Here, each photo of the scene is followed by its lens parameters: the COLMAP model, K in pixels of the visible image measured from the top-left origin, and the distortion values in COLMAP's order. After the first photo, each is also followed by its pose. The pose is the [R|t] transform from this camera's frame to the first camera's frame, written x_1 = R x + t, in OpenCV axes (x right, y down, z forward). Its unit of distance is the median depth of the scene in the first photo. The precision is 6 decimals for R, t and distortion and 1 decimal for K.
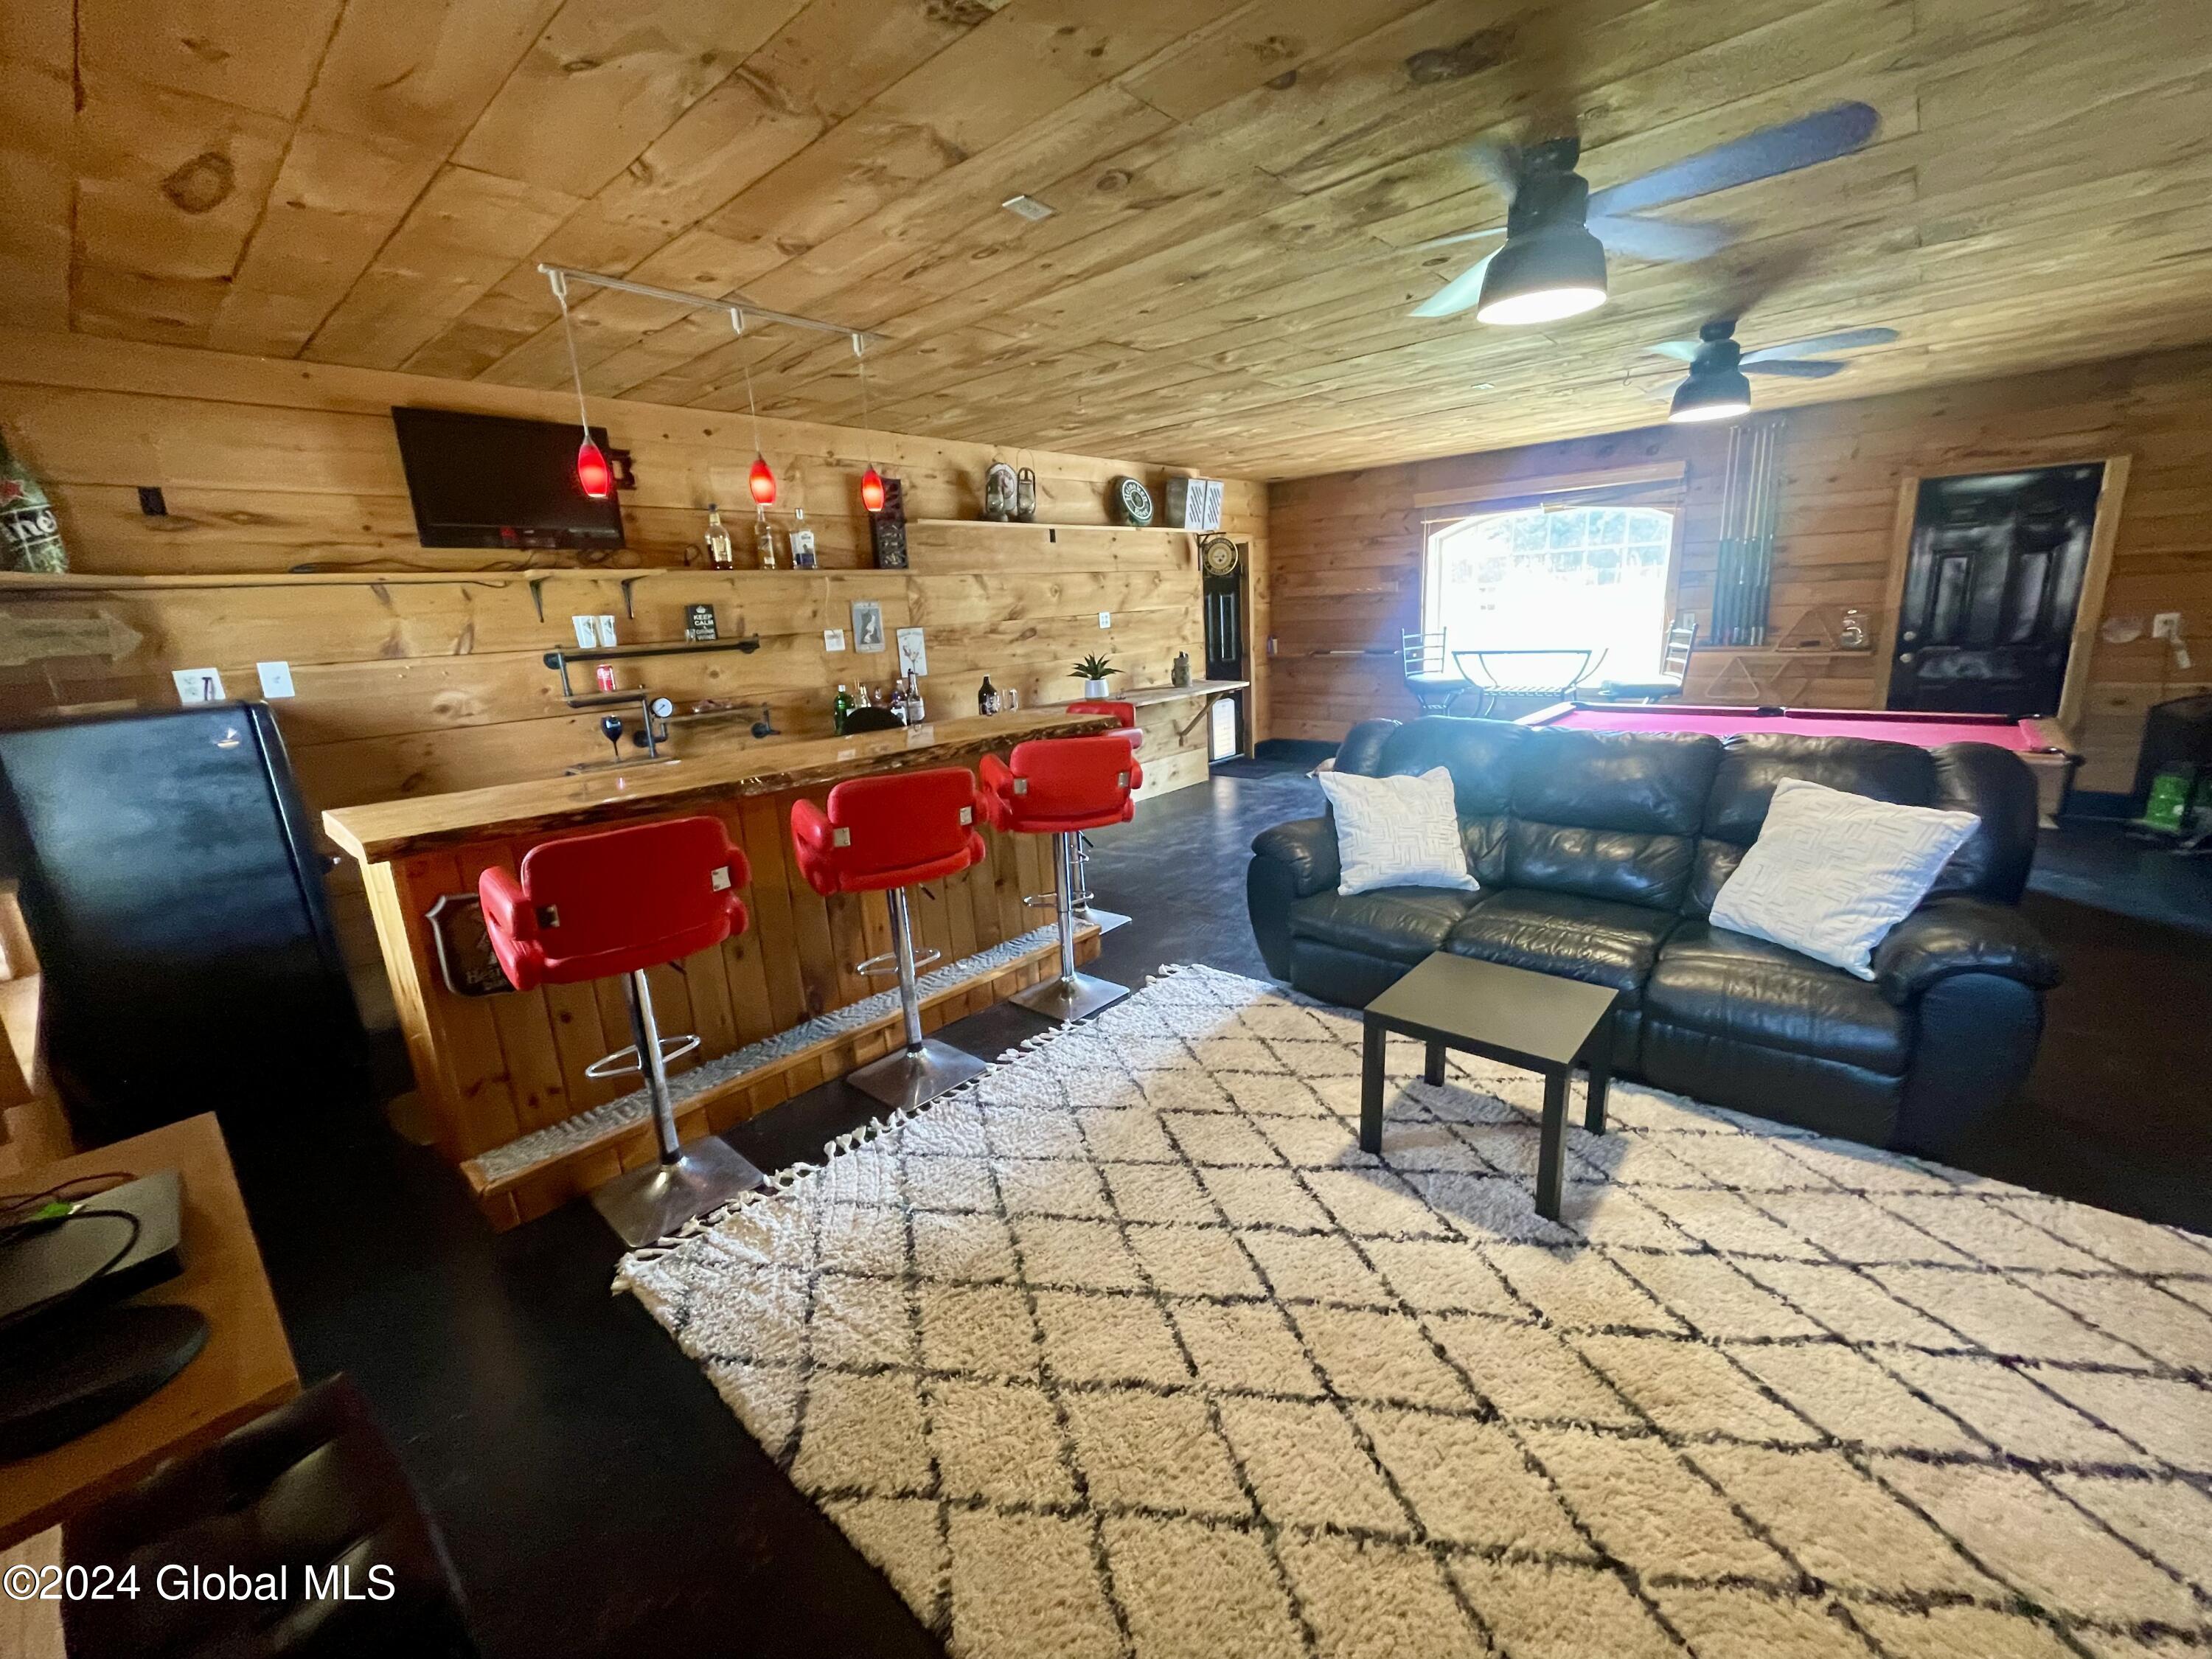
lens RADIAL K [[895.3, 0, 1108.6], [0, 895.3, 826.1], [0, 0, 1]] dist [-0.003123, 0.000369]
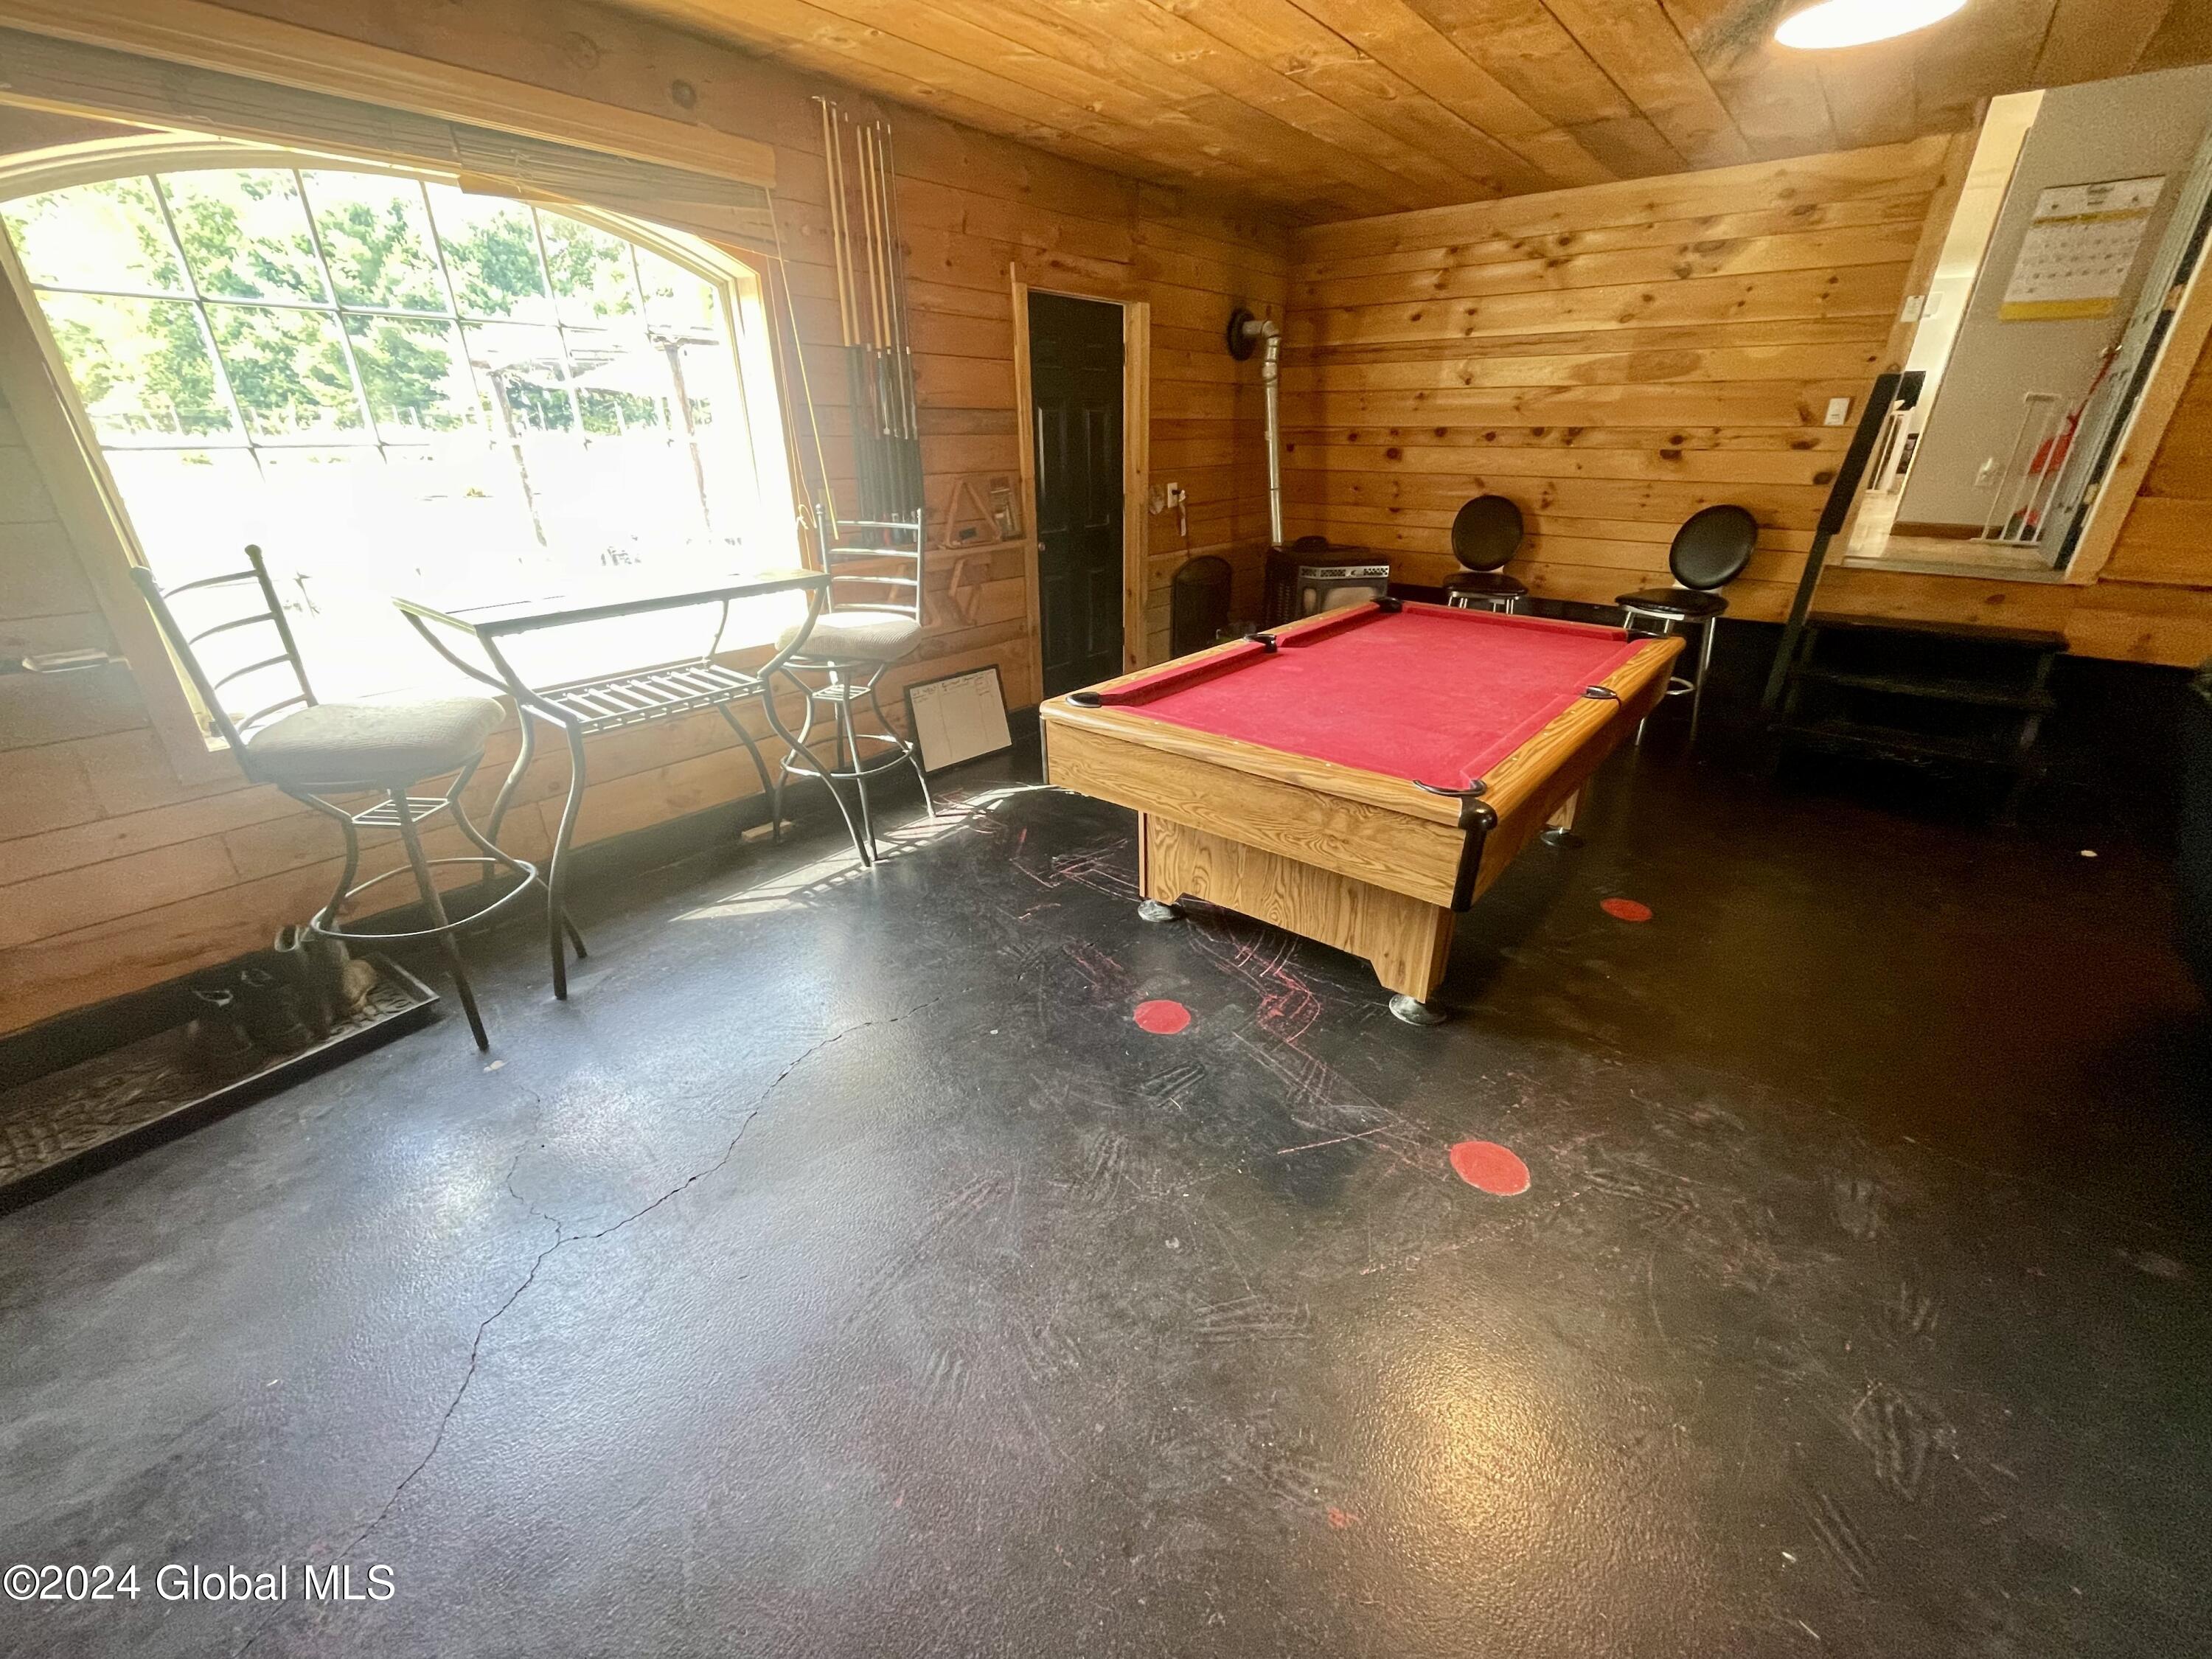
lens RADIAL K [[895.3, 0, 1104.0], [0, 895.3, 828.2], [0, 0, 1]] dist [-0.003123, 0.000369]
pose [[-0.040554, -0.361847, 0.931355, 0.134715], [0.240780, 0.901114, 0.360582, -0.371151], [-0.969732, 0.238874, 0.050582, 1.537833]]
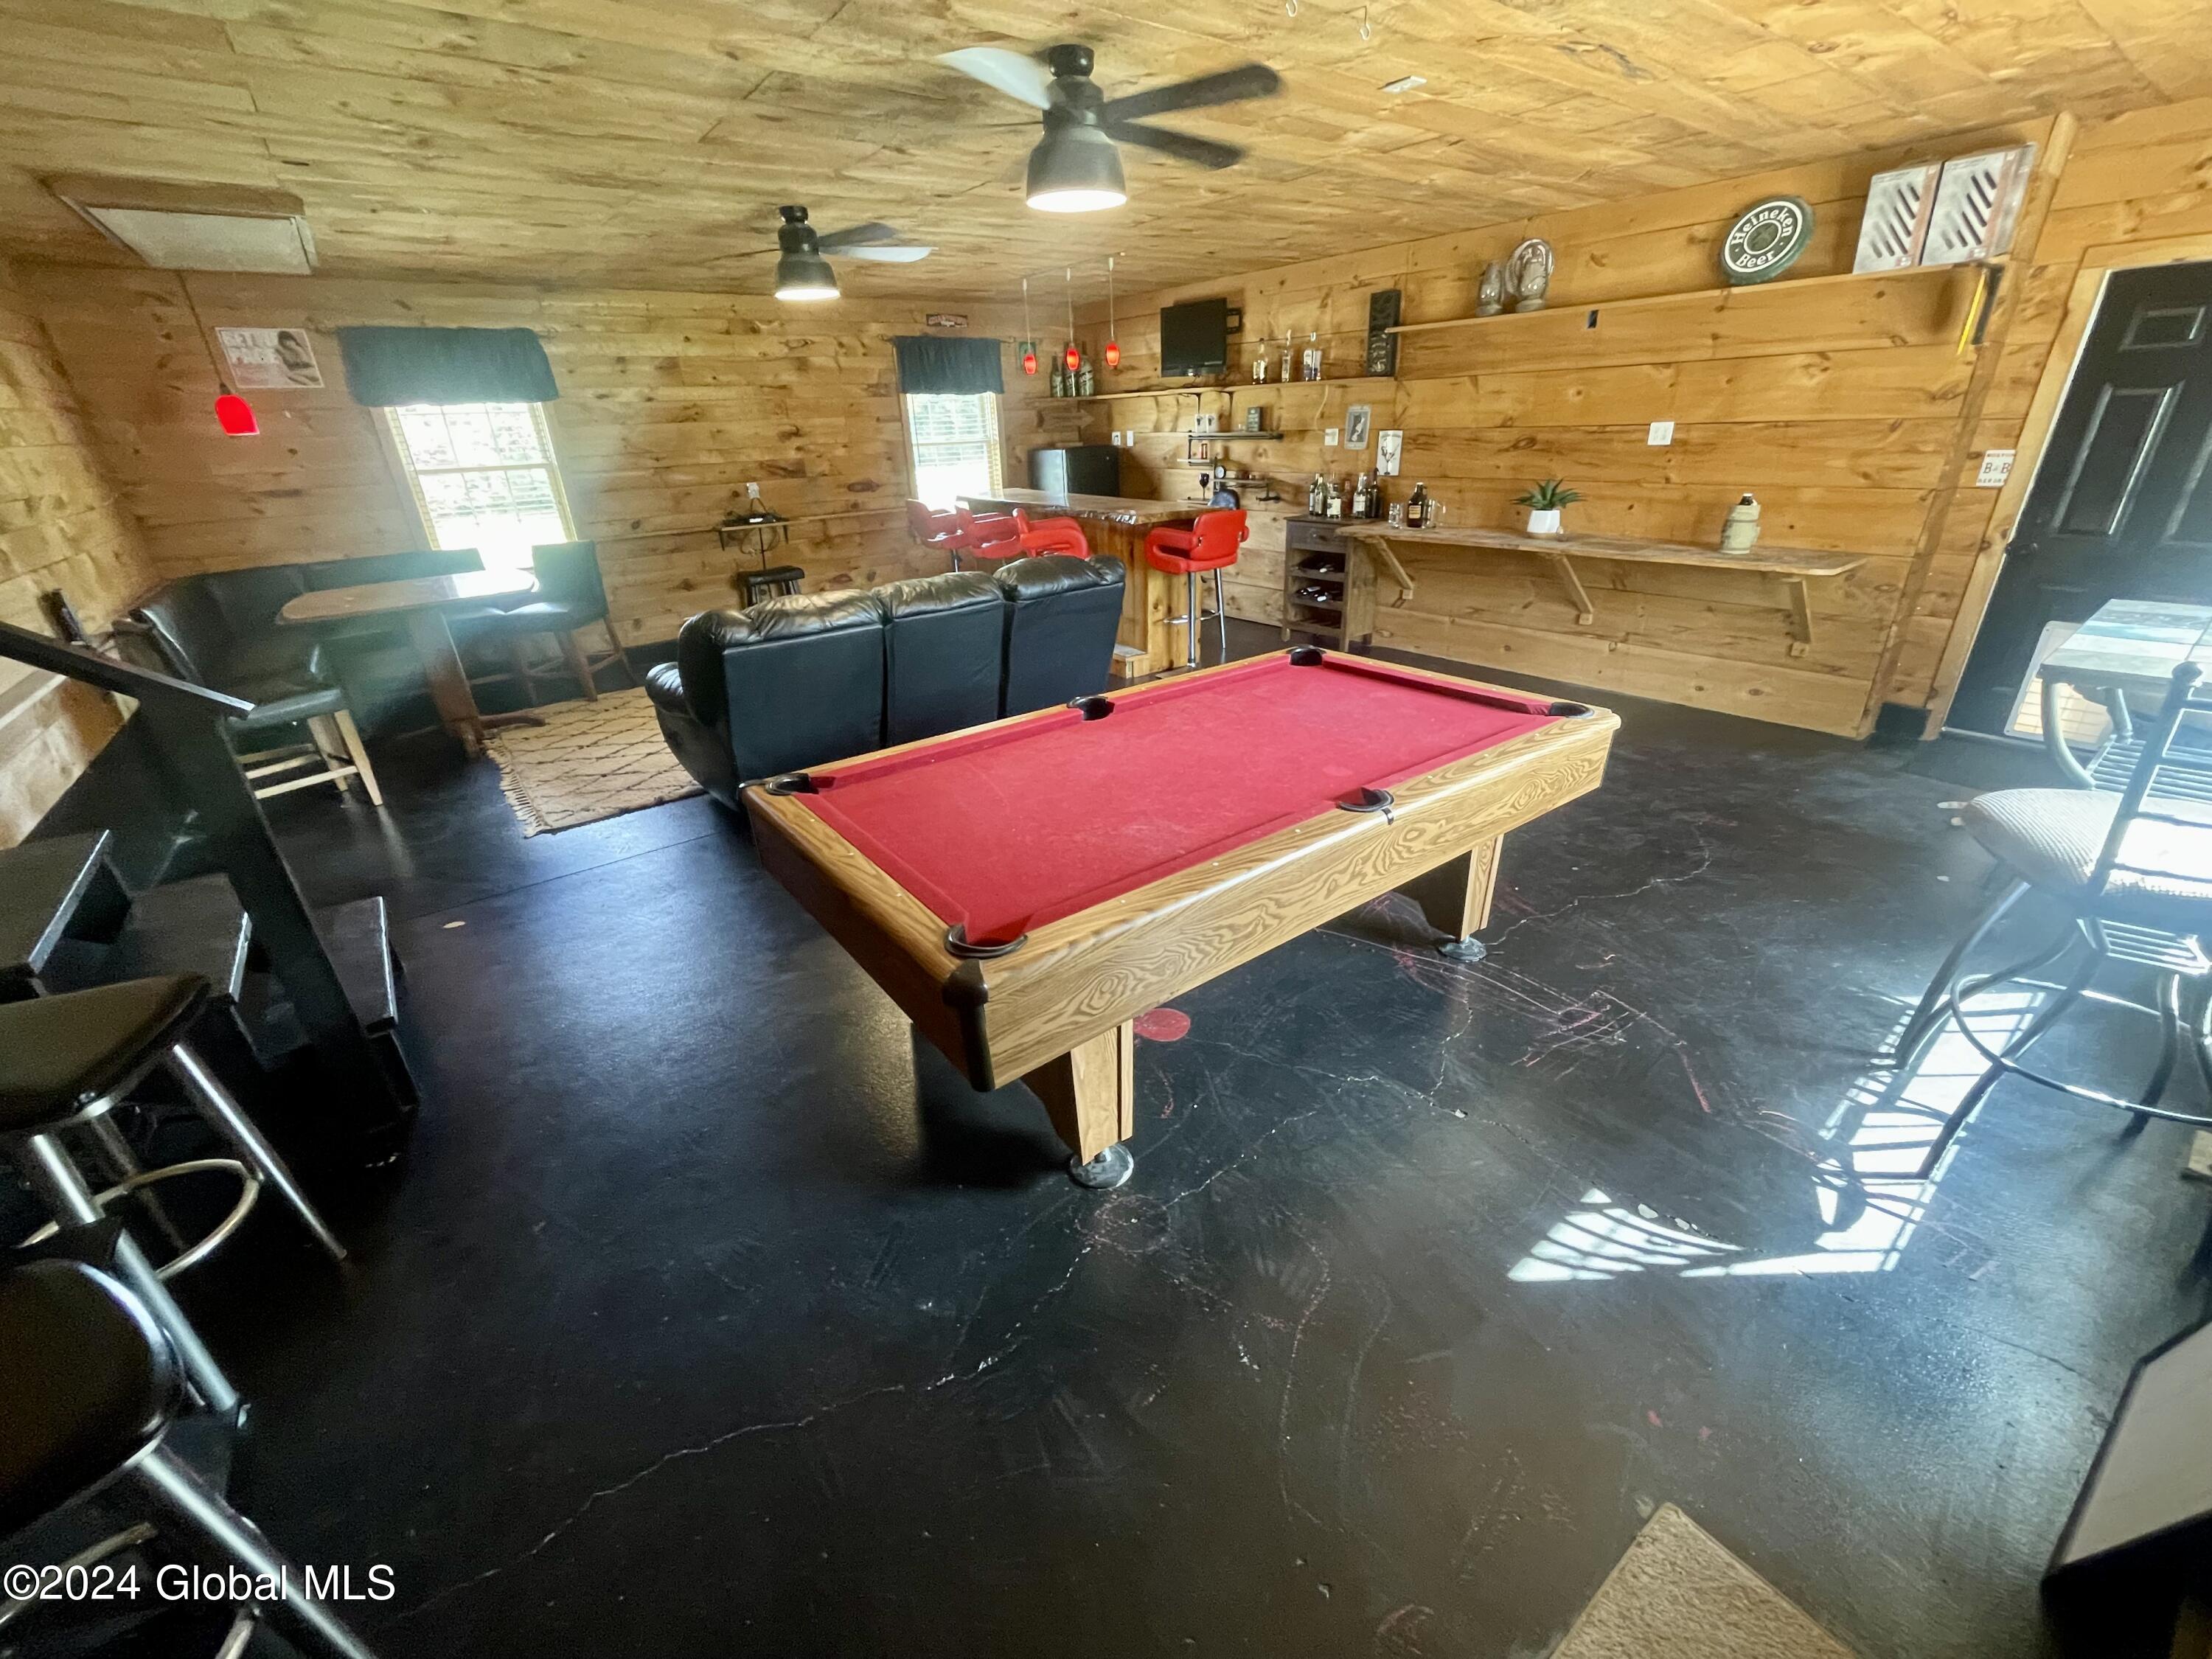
lens RADIAL K [[895.3, 0, 1107.4], [0, 895.3, 825.2], [0, 0, 1]] dist [-0.003123, 0.000369]
pose [[-0.189112, 0.461061, -0.866983, 1.572497], [-0.190111, 0.849019, 0.492976, -0.422873], [0.963377, 0.258050, -0.072907, 1.272215]]
